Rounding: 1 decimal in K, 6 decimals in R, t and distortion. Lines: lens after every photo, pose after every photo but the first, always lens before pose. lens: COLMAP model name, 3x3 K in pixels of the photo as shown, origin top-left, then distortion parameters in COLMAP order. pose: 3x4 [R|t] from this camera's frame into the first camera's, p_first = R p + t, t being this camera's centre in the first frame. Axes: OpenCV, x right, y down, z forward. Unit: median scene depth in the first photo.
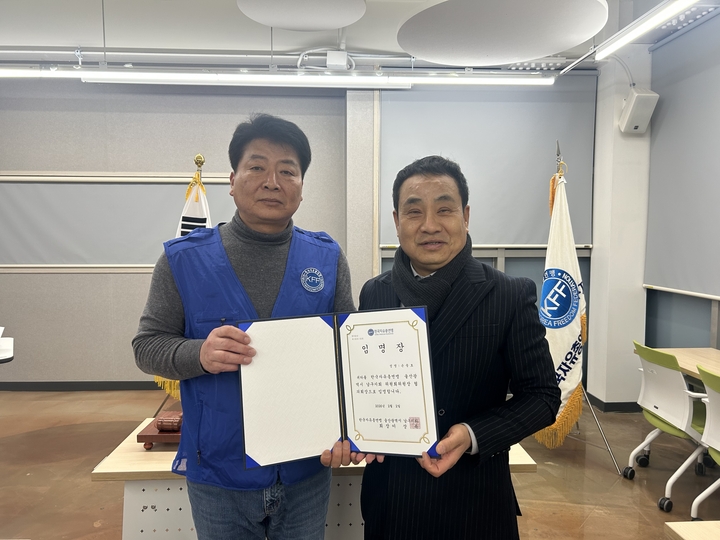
lens RADIAL K [[562.5, 0, 357.4], [0, 562.5, 272.8], [0, 0, 1]] dist [0.062603, -0.059803]
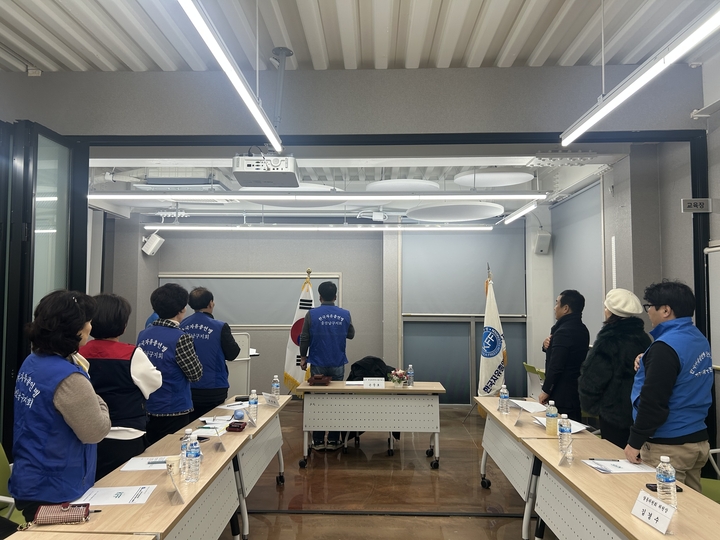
lens RADIAL K [[562.5, 0, 353.7], [0, 562.5, 268.7], [0, 0, 1]] dist [0.062603, -0.059803]
pose [[0.996658, -0.001283, -0.081679, 0.035894], [-0.009251, 0.991671, -0.128462, 0.041138], [0.081163, 0.128788, 0.988345, -0.839682]]
